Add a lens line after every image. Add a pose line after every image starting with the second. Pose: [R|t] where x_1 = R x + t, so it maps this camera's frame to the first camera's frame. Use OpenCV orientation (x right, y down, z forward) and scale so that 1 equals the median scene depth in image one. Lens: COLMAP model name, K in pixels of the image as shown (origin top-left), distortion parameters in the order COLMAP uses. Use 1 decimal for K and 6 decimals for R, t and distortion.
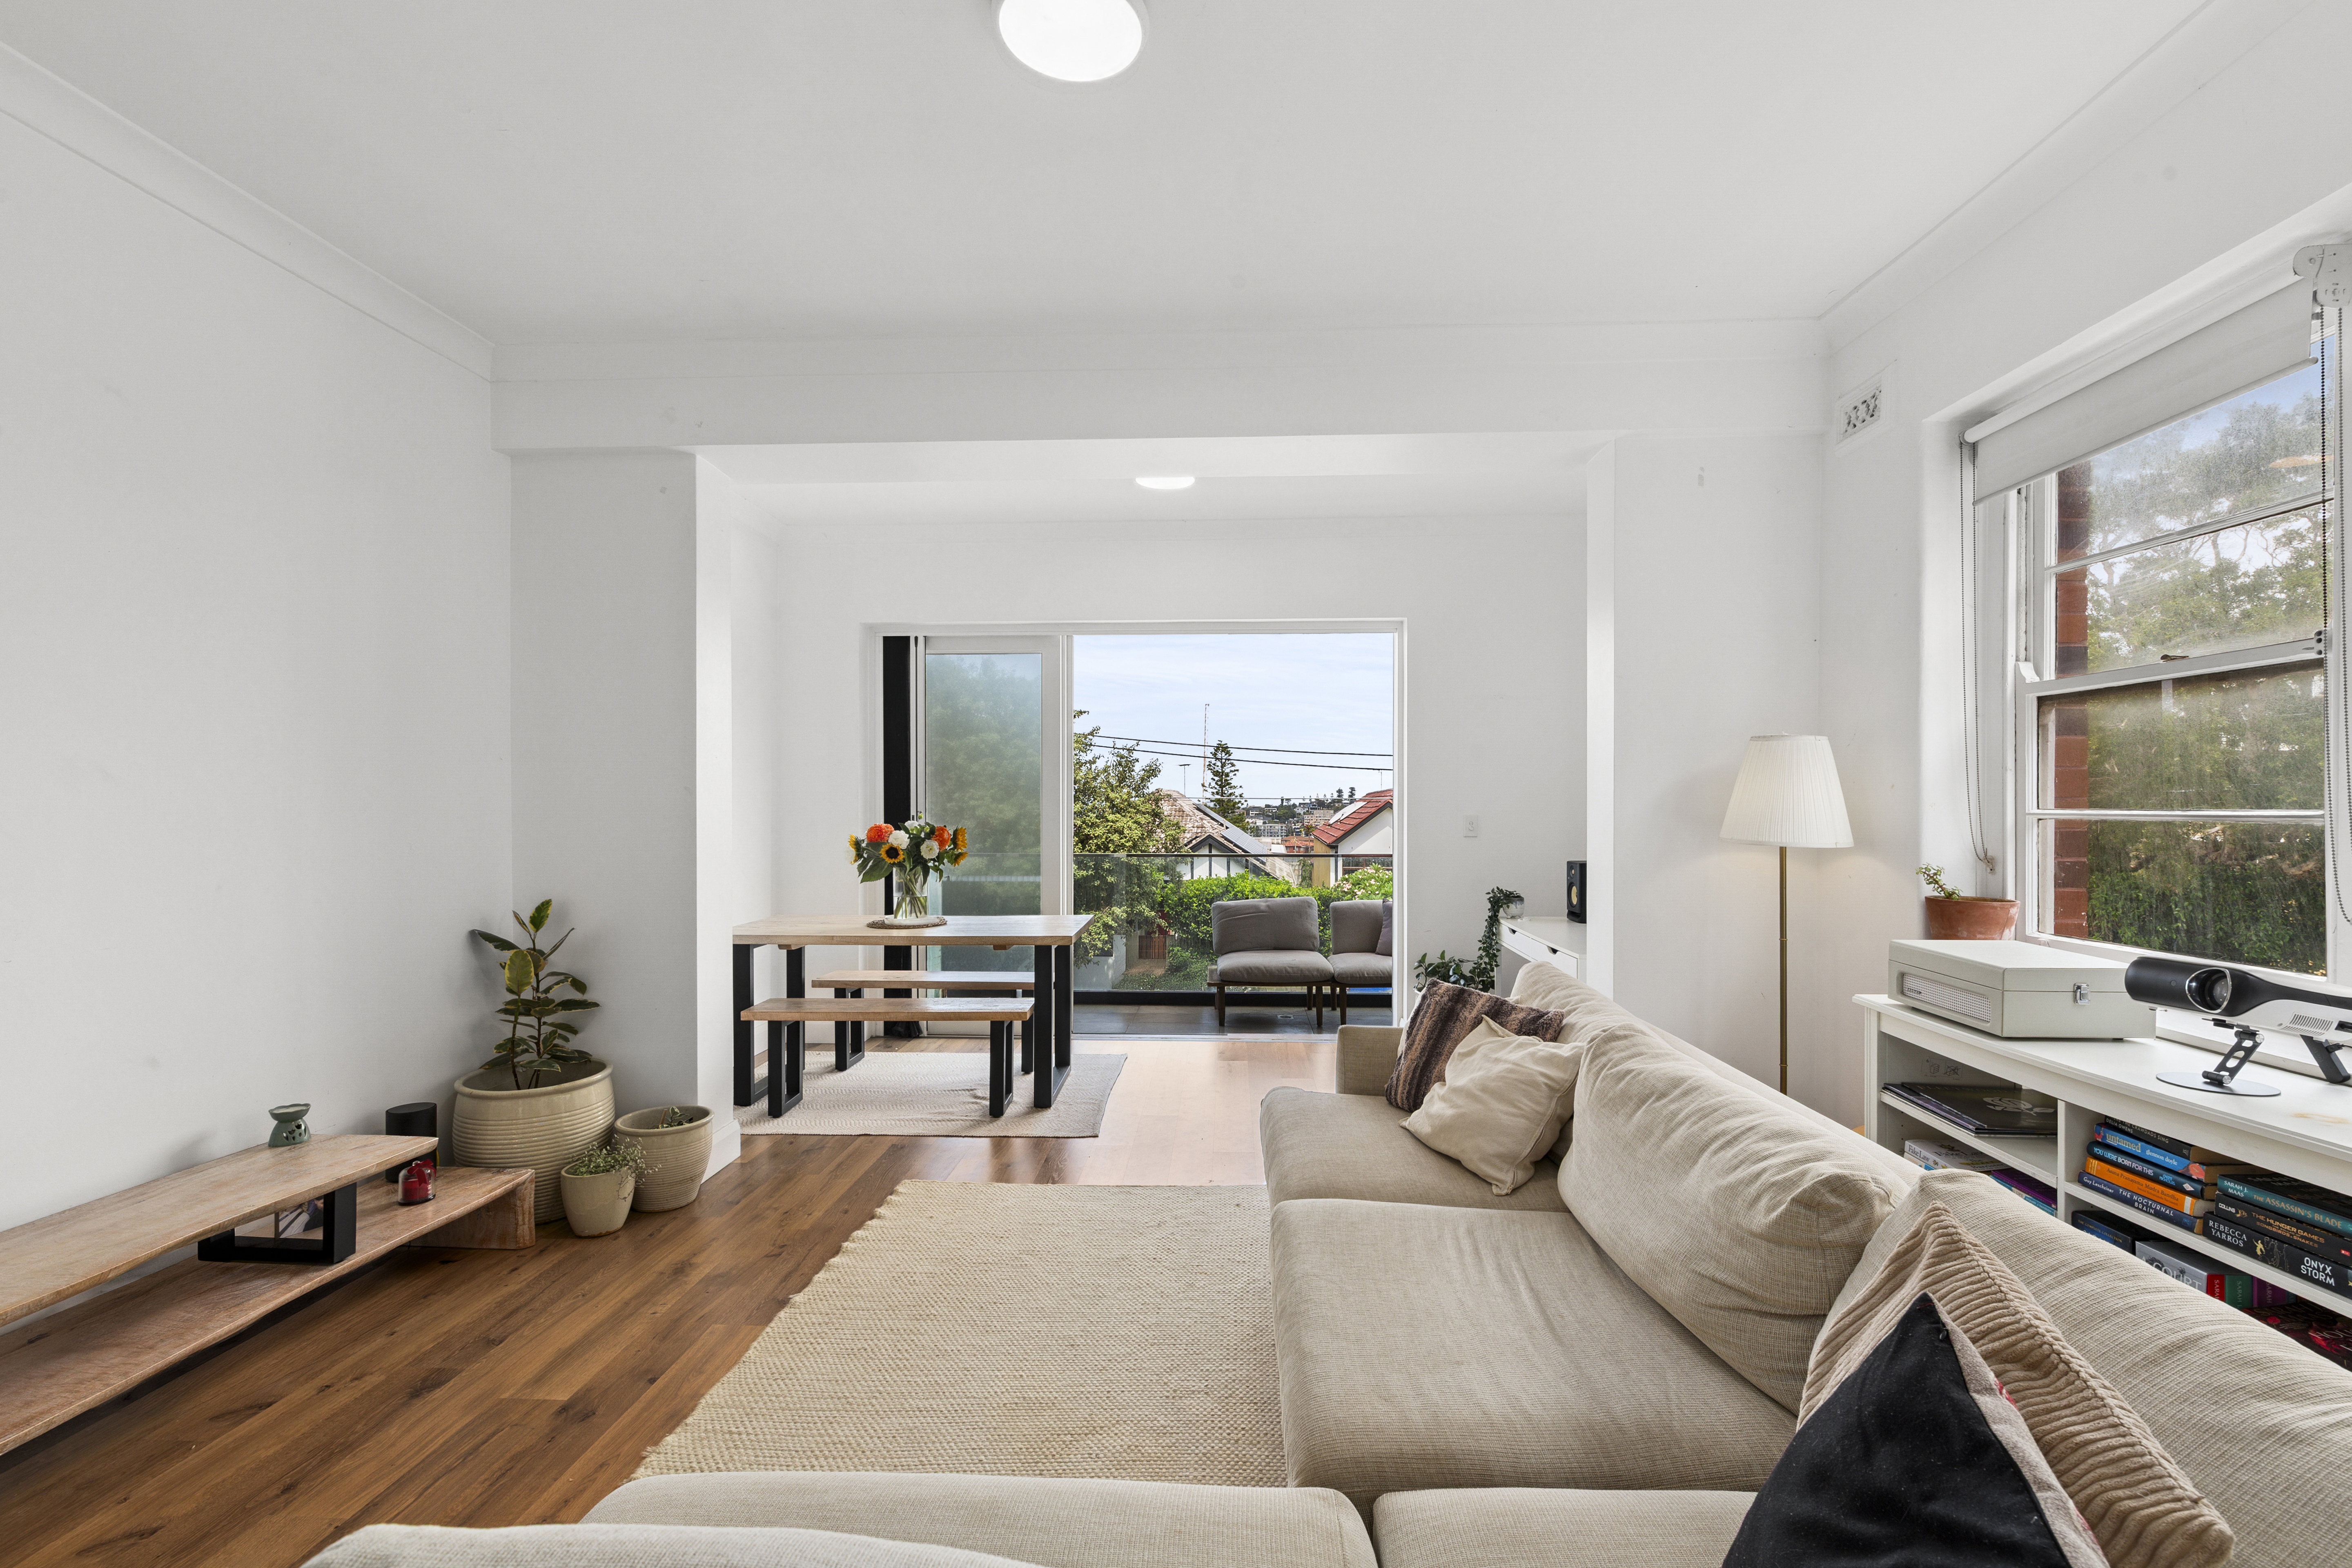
lens RADIAL K [[1027.7, 0, 1178.5], [0, 1027.7, 798.2], [0, 0, 1]] dist [0.010950, 0.000296]
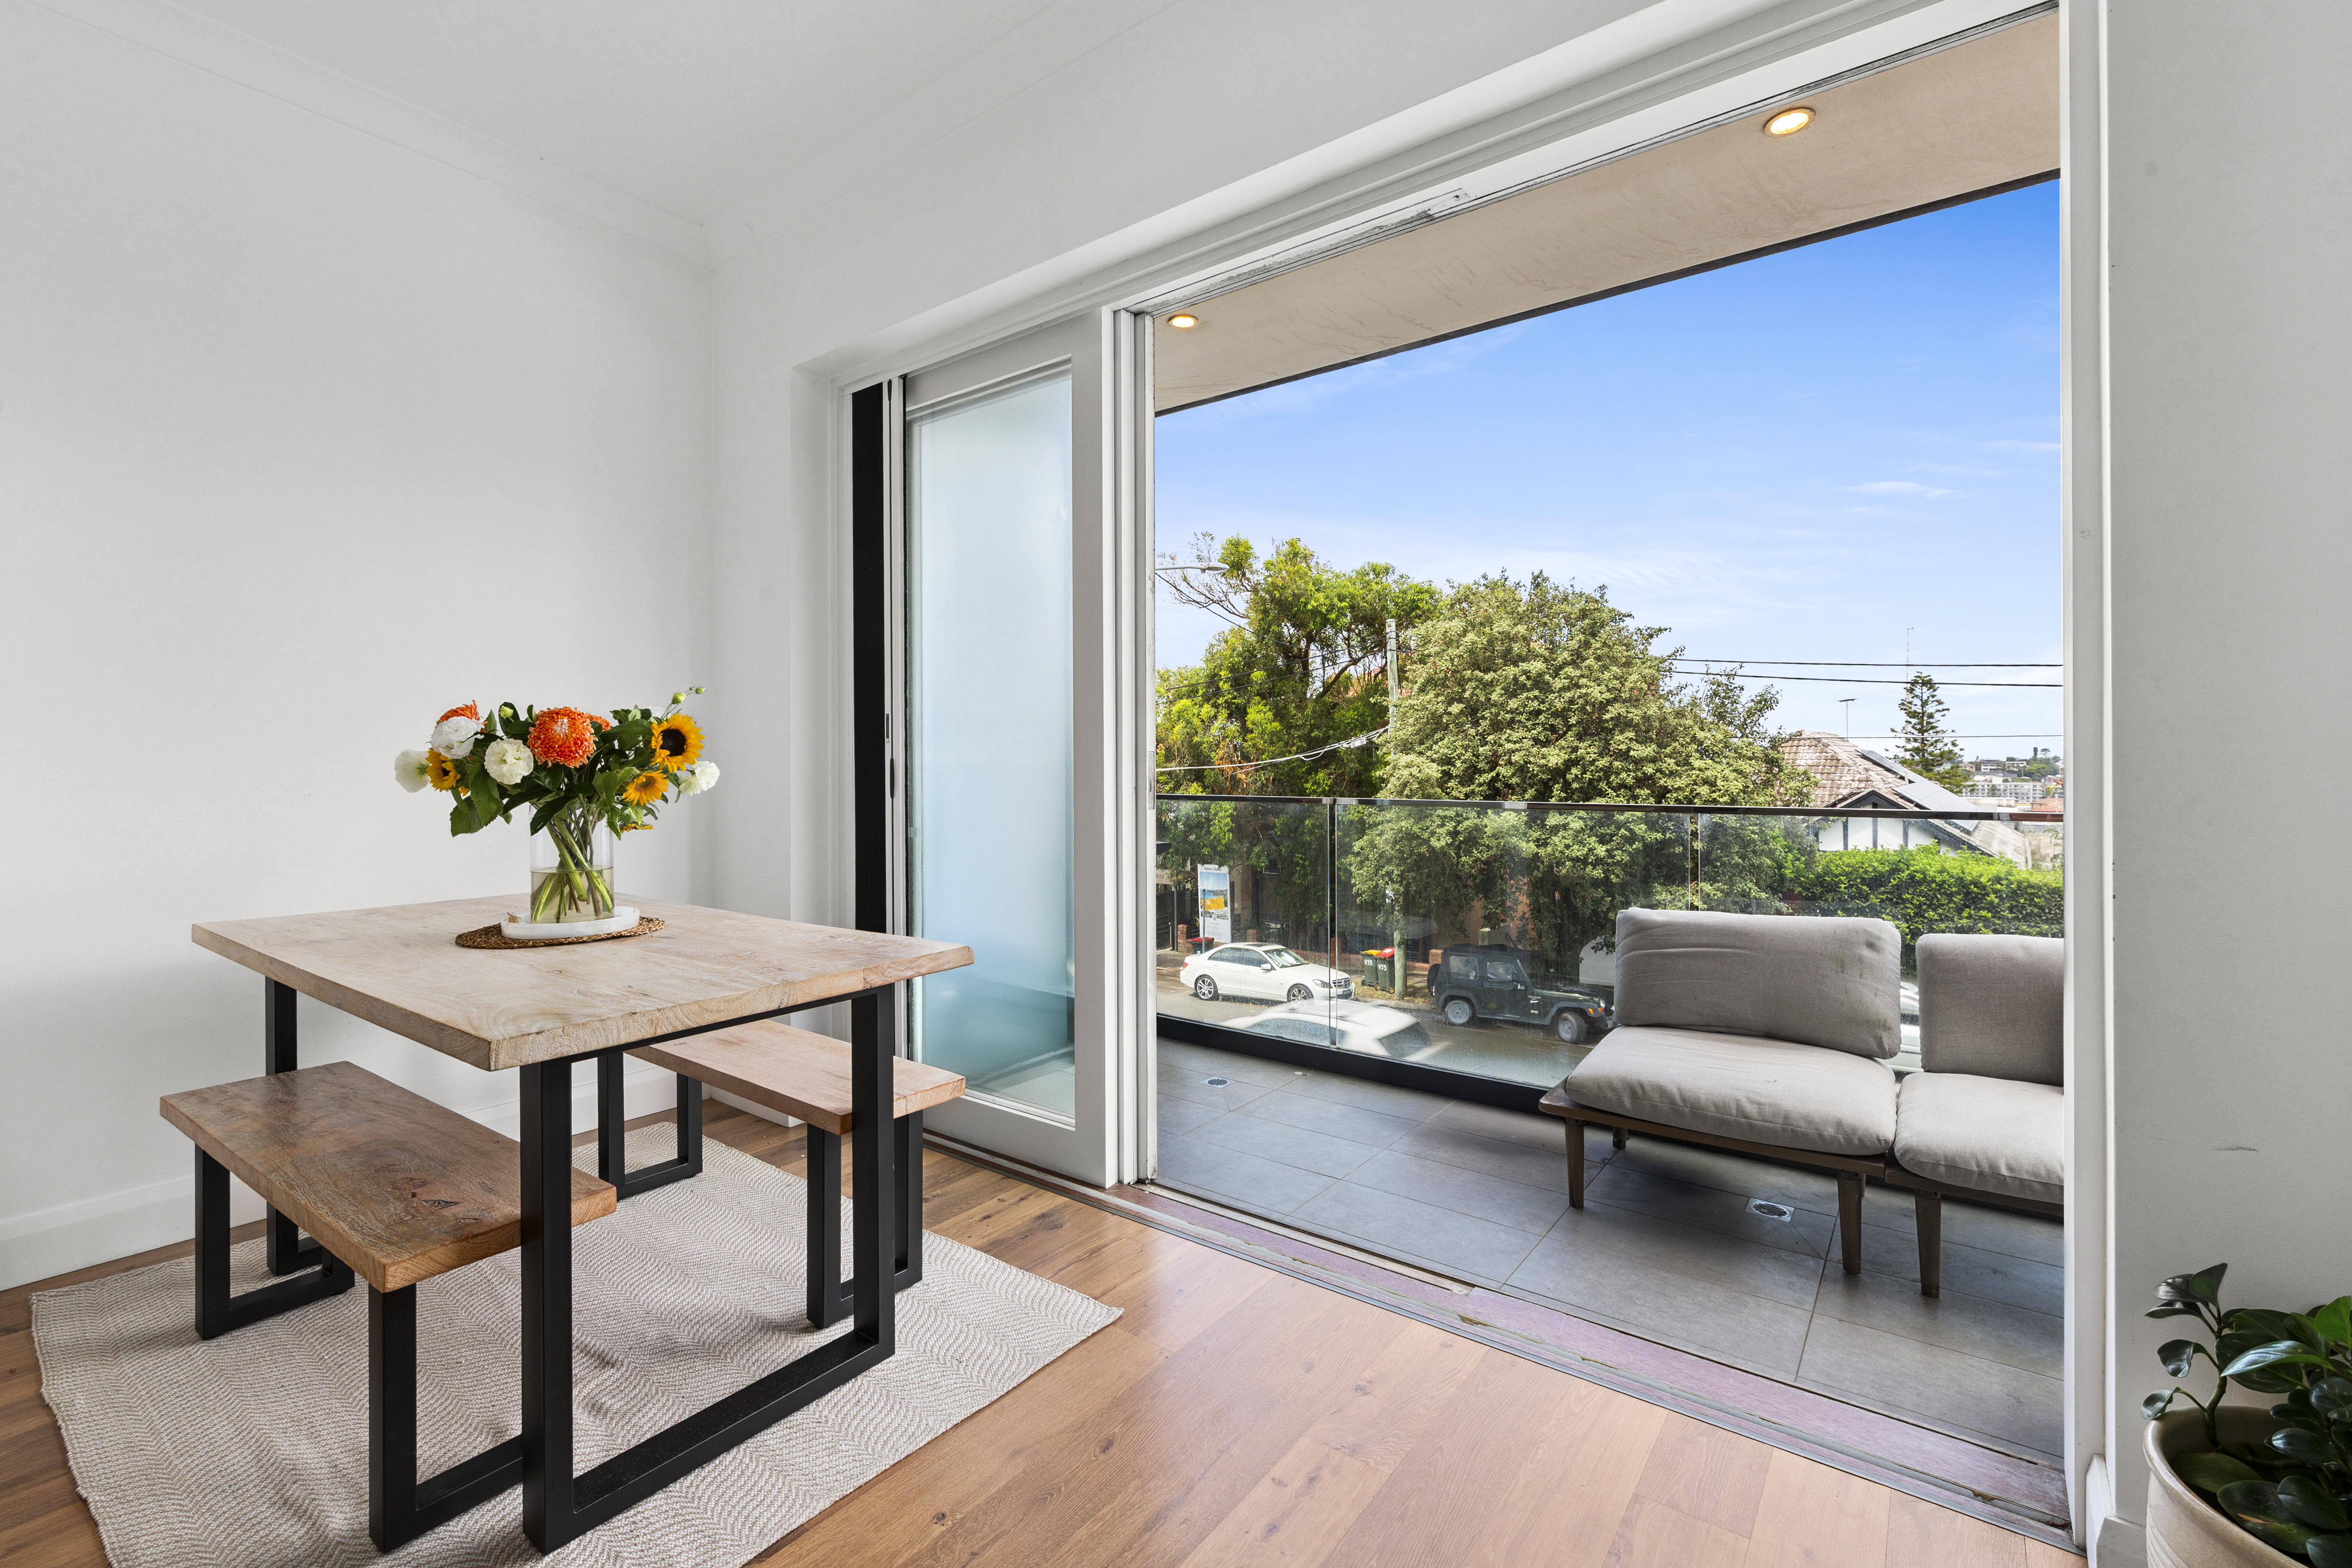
lens RADIAL K [[1027.7, 0, 1181.9], [0, 1027.7, 763.3], [0, 0, 1]] dist [0.010950, 0.000296]
pose [[0.831627, -0.000025, -0.555335, 0.134768], [0.005888, 0.999944, 0.008773, 0.030357], [0.555304, -0.010566, 0.831581, 0.519391]]
